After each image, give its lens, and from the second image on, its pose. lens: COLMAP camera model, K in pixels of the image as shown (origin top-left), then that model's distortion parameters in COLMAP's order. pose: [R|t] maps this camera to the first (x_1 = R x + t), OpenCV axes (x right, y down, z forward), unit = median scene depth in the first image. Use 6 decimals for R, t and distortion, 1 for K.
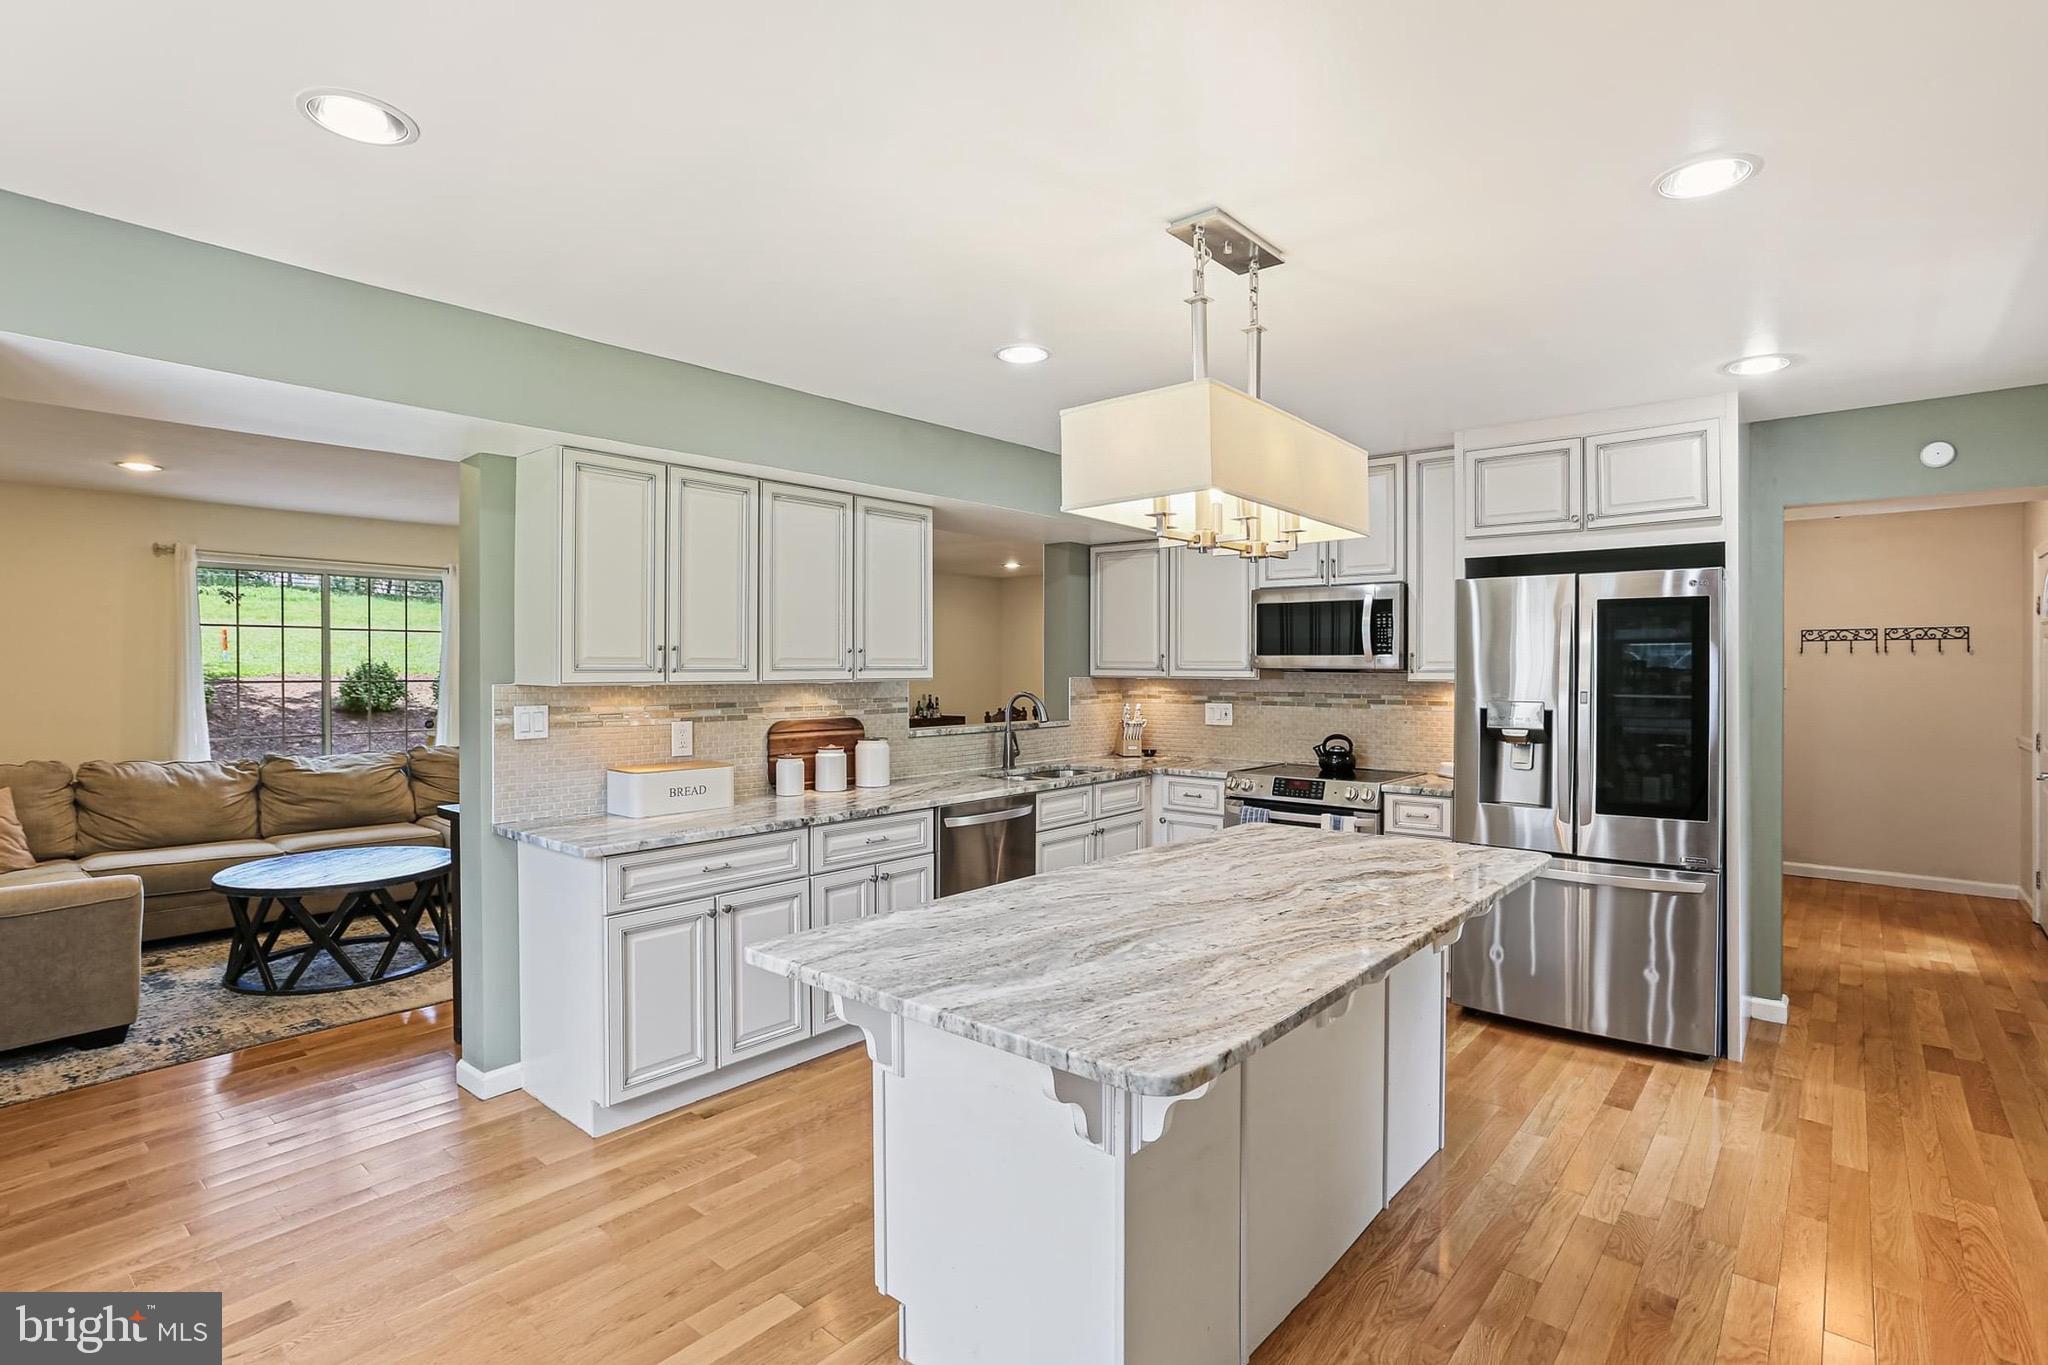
lens RADIAL K [[991.1, 0, 1027.8], [0, 991.1, 676.7], [0, 0, 1]] dist [-0.022170, 0.005855]
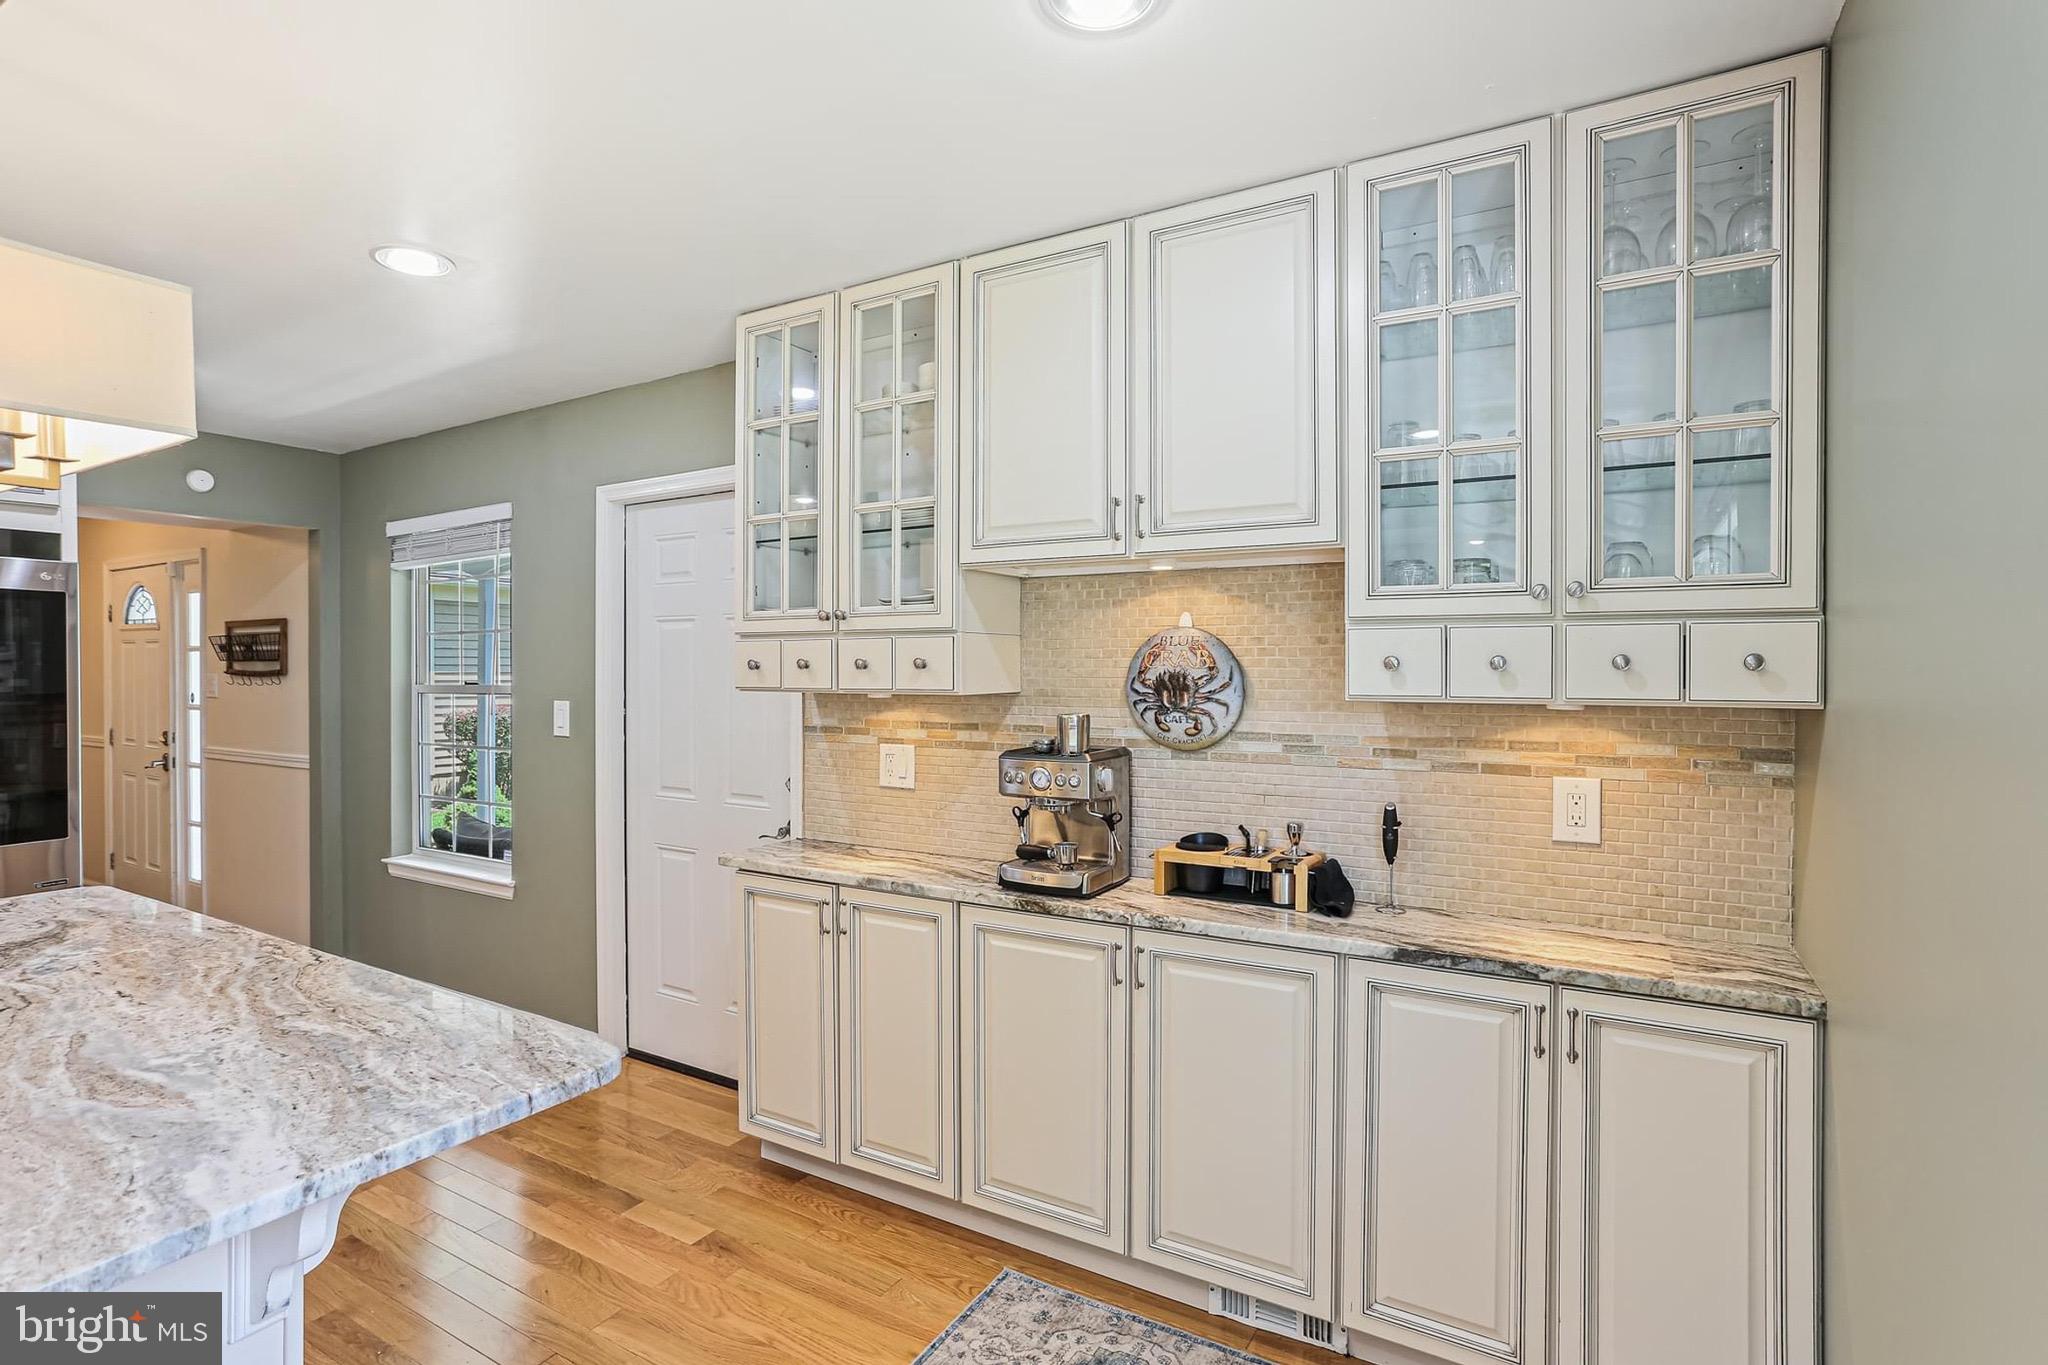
lens RADIAL K [[991.1, 0, 1011.8], [0, 991.1, 677.6], [0, 0, 1]] dist [-0.022170, 0.005855]
pose [[-0.163008, -0.006957, 0.986600, -0.712310], [0.007741, 0.999935, 0.008330, -0.004759], [-0.986594, 0.008995, -0.162943, 0.547125]]
